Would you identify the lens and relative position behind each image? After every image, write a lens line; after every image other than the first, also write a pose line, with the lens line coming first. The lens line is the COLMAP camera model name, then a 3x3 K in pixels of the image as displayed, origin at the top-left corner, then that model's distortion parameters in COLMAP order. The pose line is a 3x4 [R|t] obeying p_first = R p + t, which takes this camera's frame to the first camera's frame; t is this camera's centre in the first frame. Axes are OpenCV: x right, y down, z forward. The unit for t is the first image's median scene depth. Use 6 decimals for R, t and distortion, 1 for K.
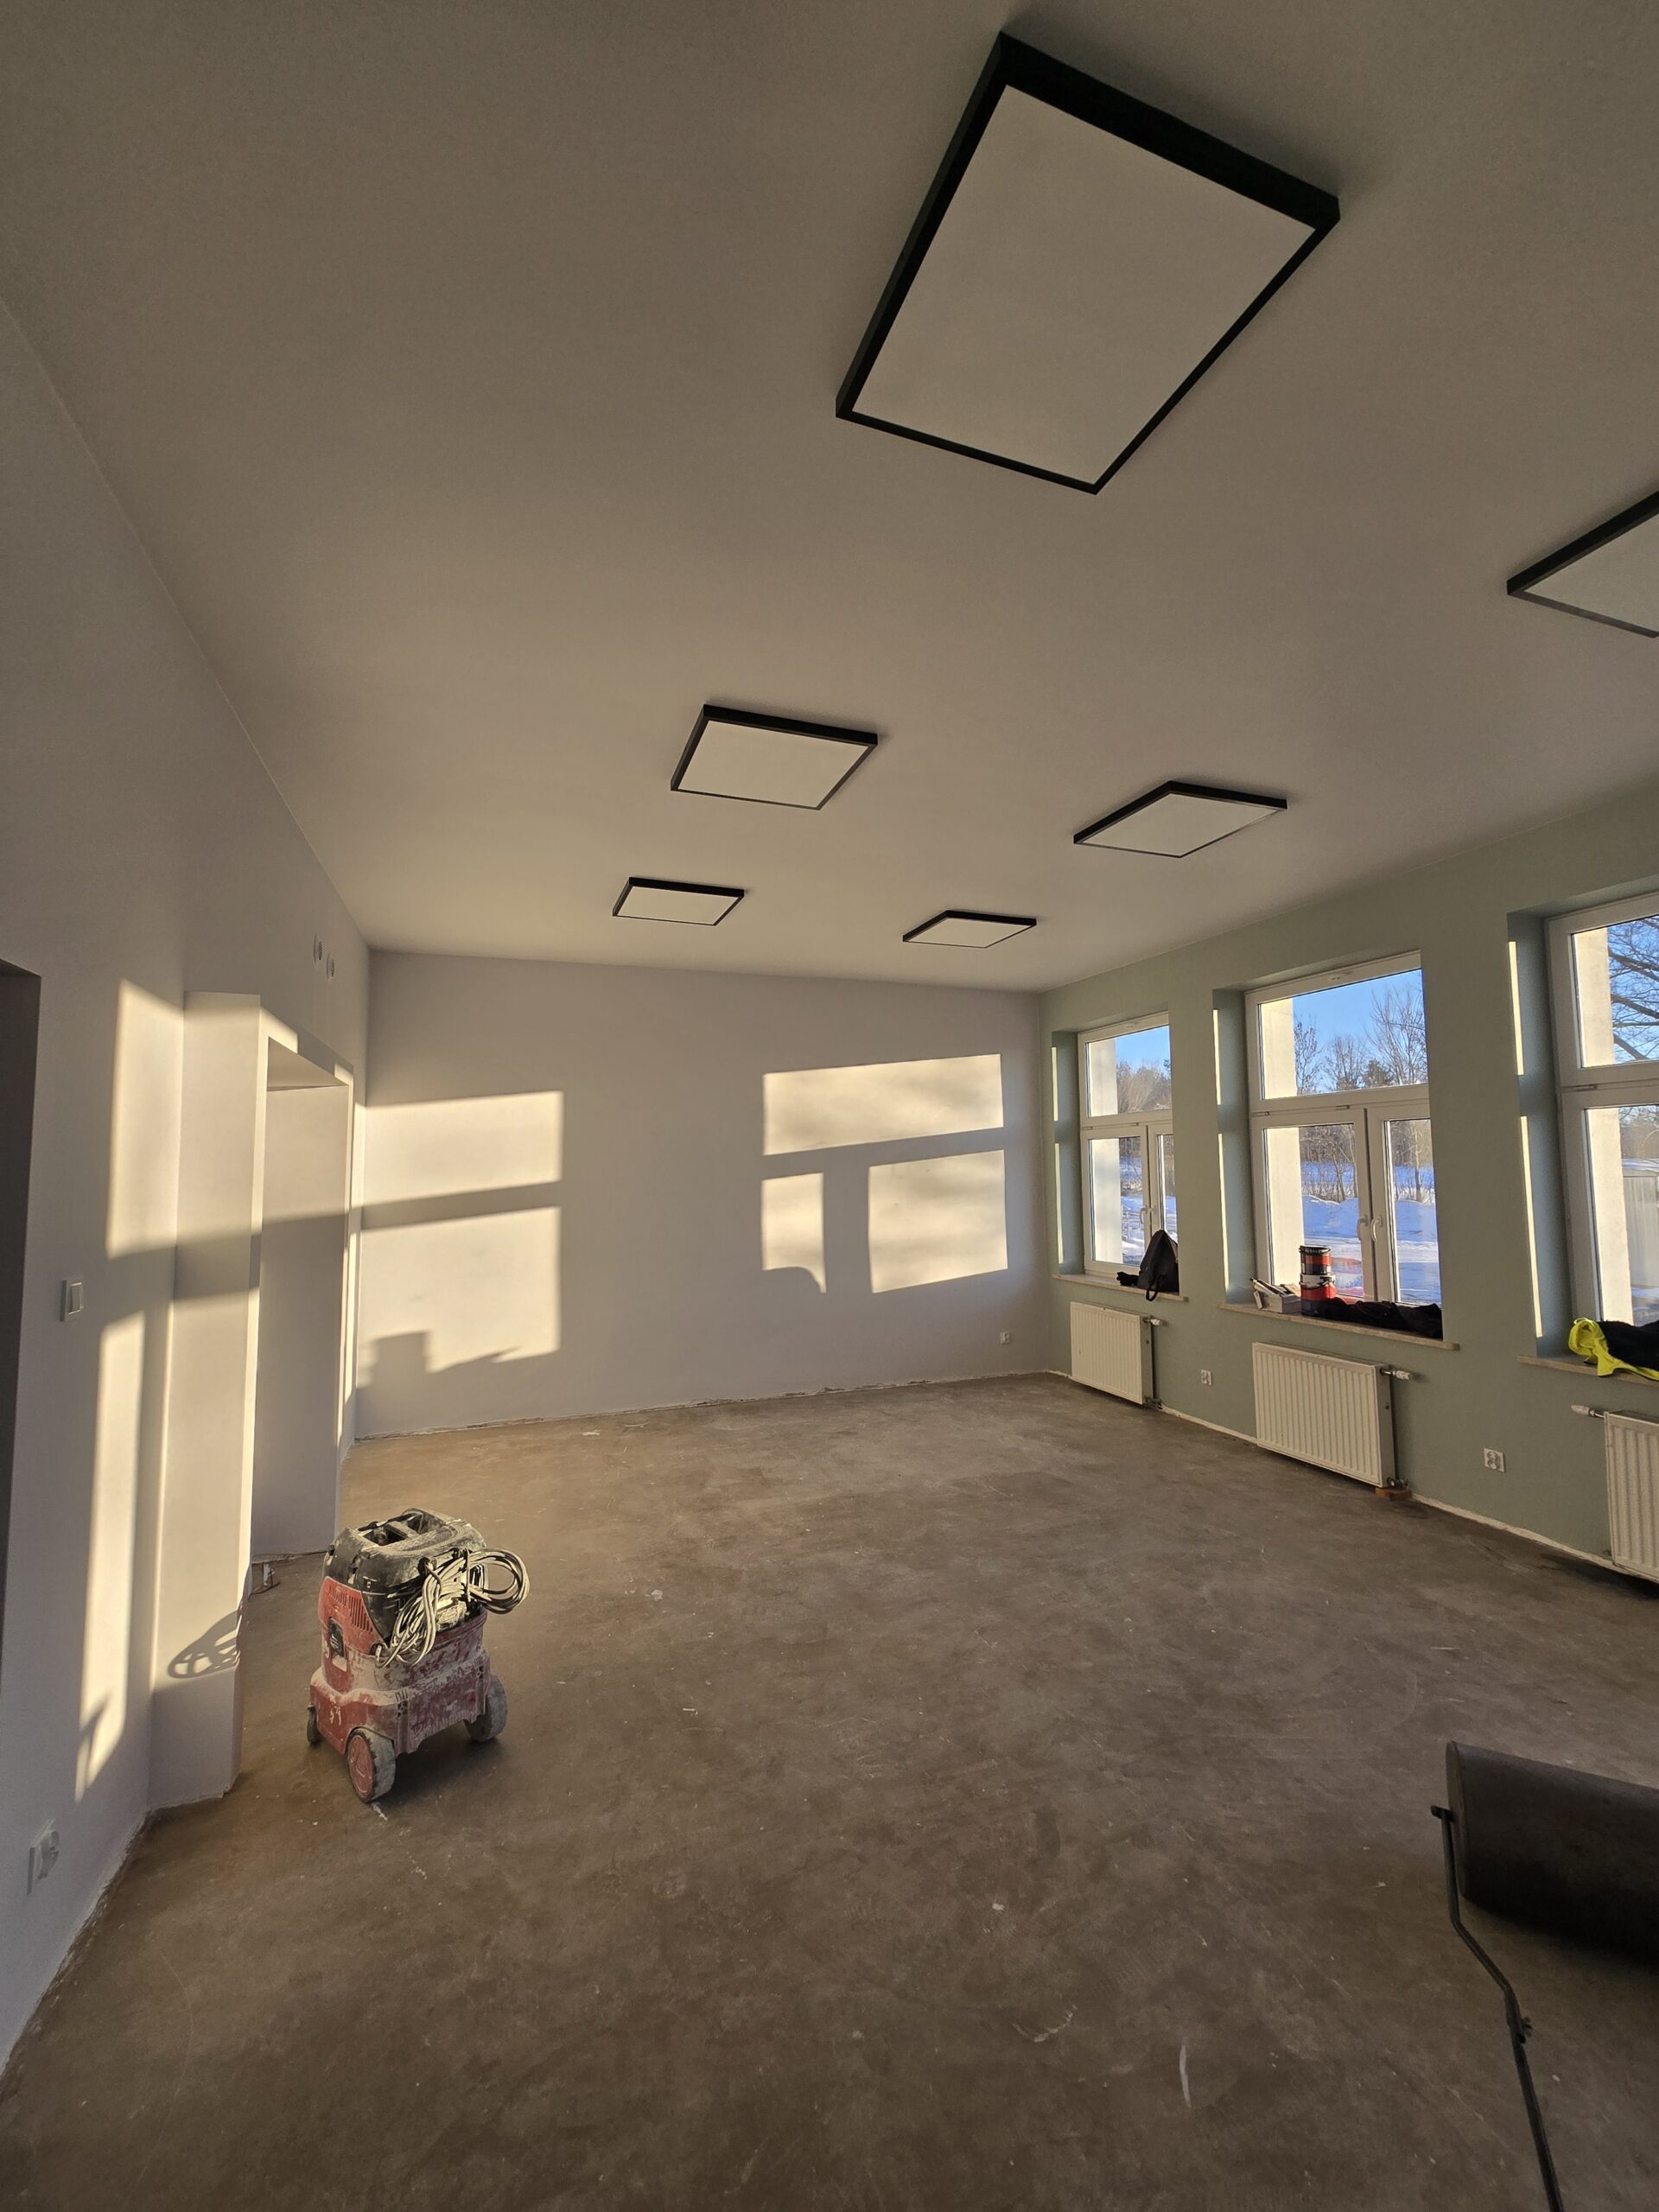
lens RADIAL K [[892.2, 0, 831.3], [0, 892.2, 1109.8], [0, 0, 1]] dist [-0.002228, -0.000308]
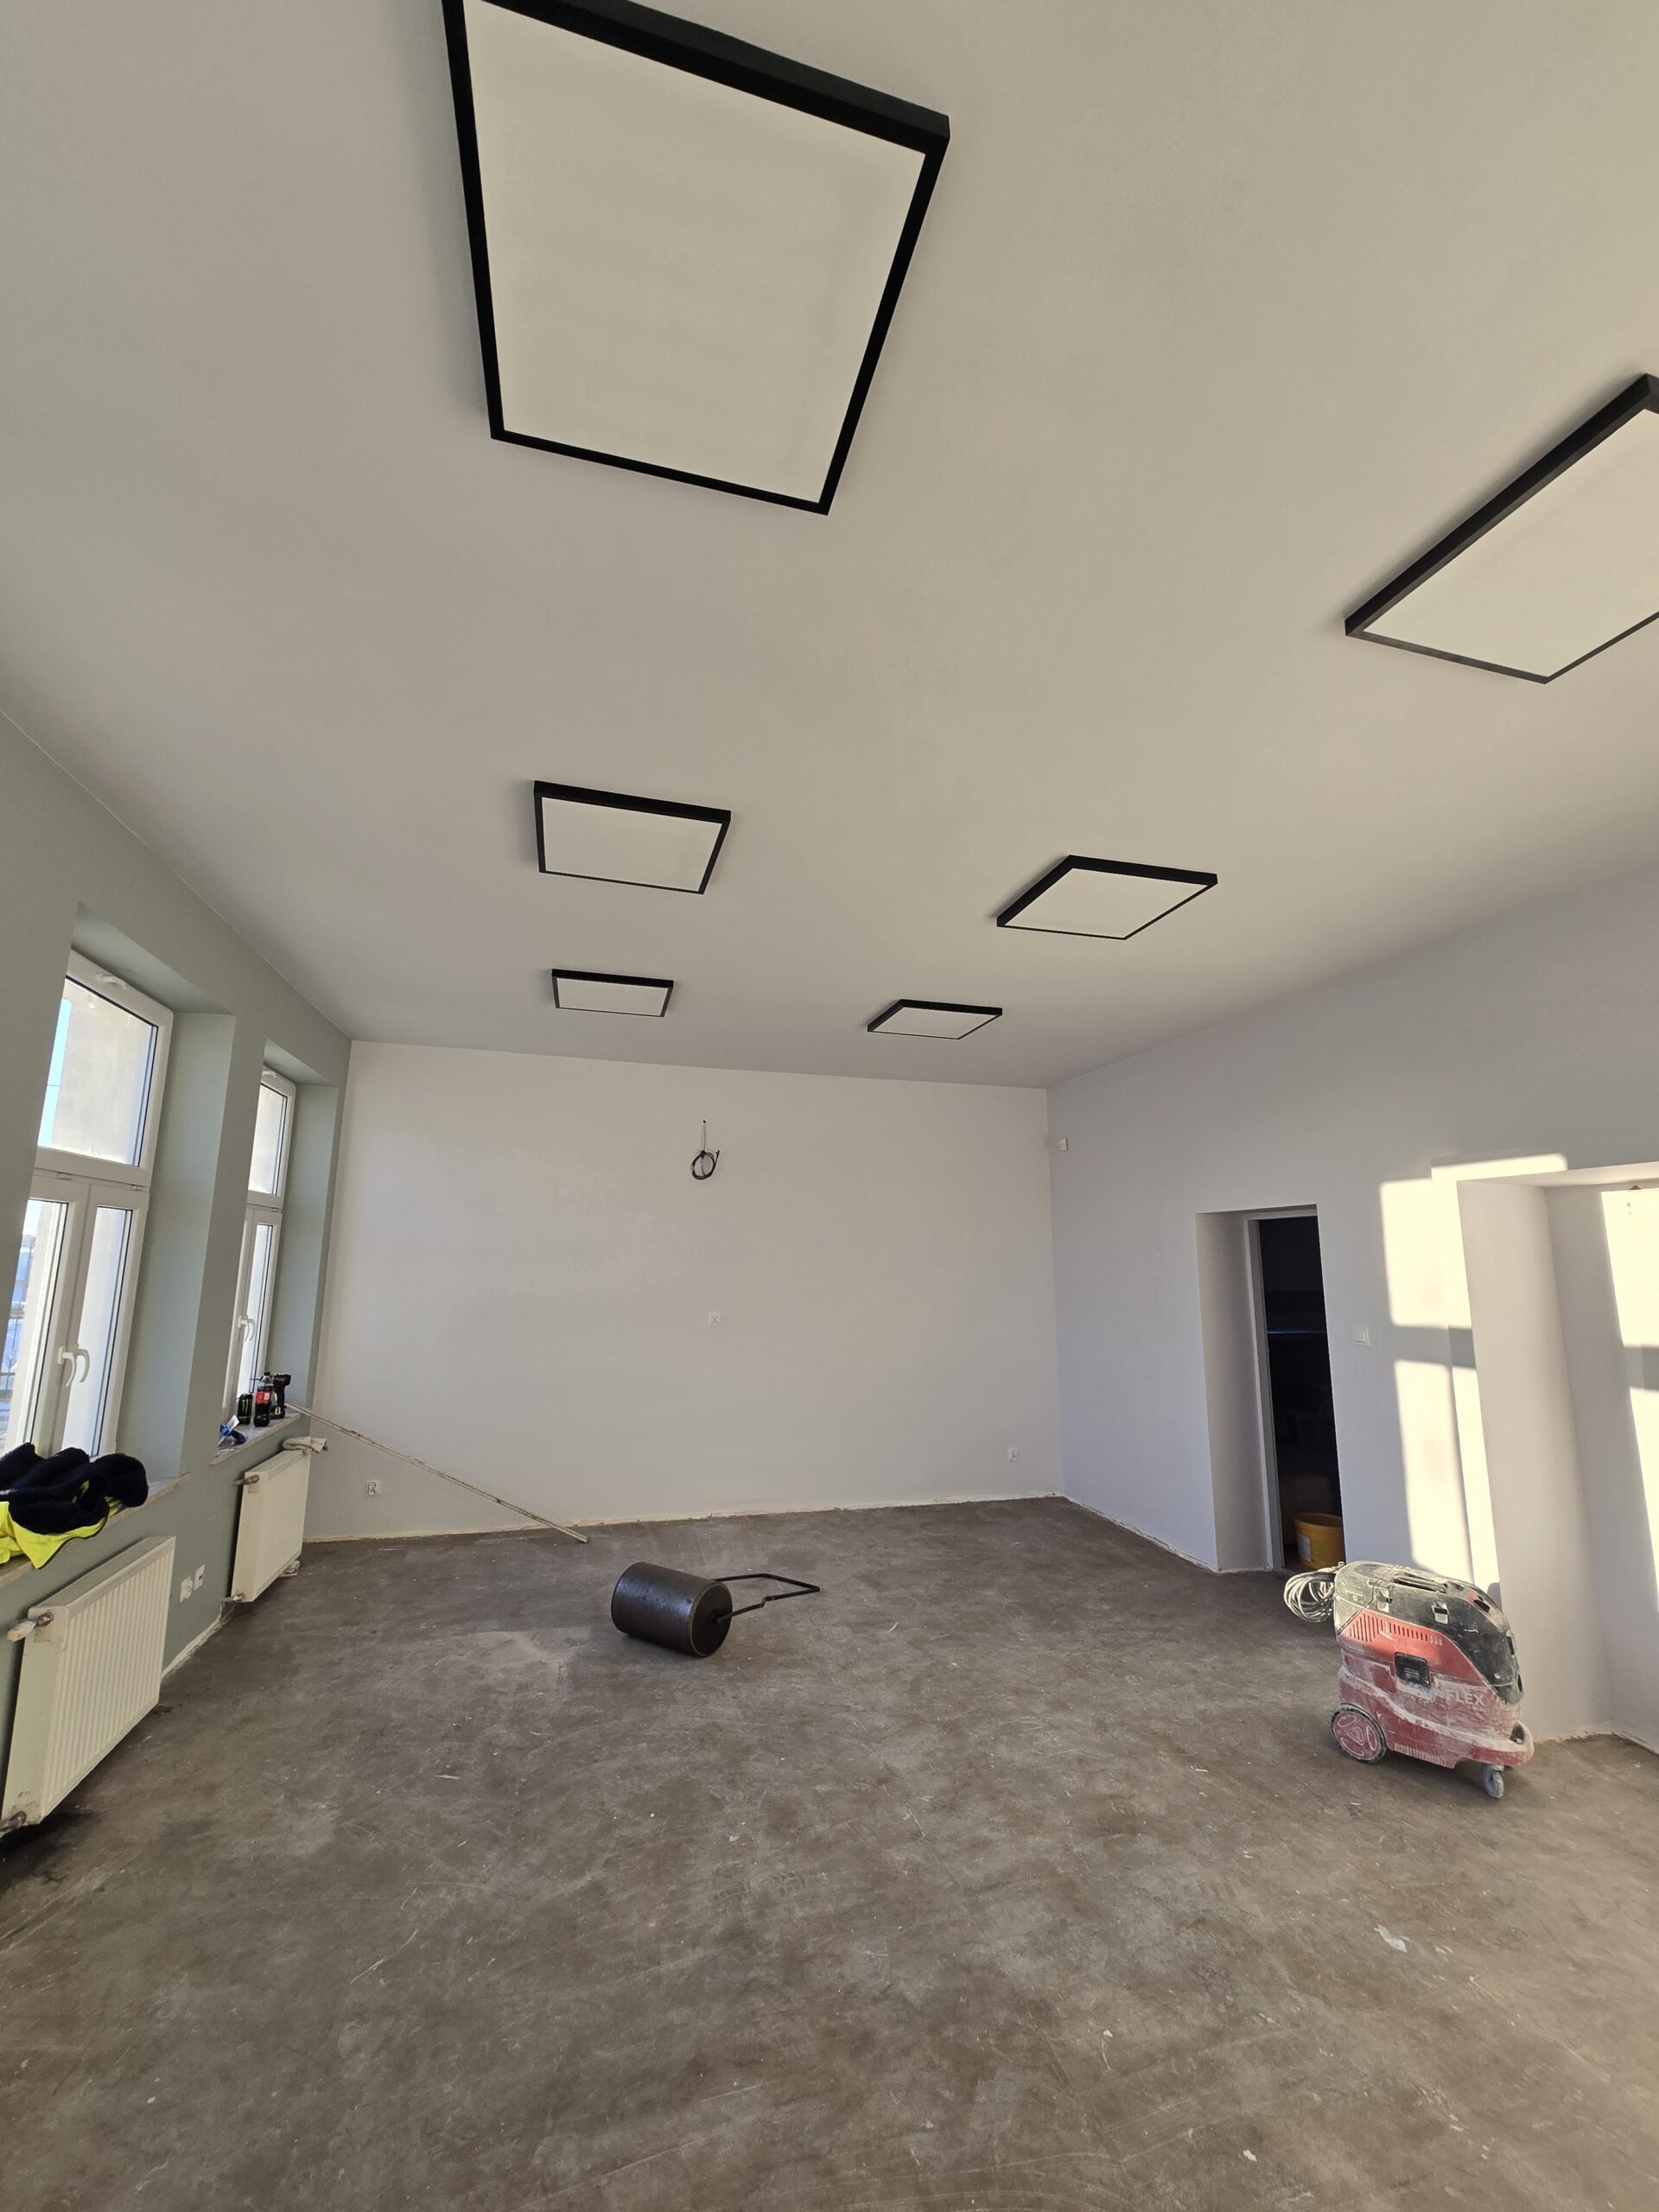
lens RADIAL K [[892.2, 0, 828.7], [0, 892.2, 1102.7], [0, 0, 1]] dist [-0.002228, -0.000308]
pose [[-0.995572, 0.015950, 0.092637, 0.167932], [-0.007502, 0.968872, -0.247448, 0.124700], [-0.093700, -0.247048, -0.964462, 2.063281]]
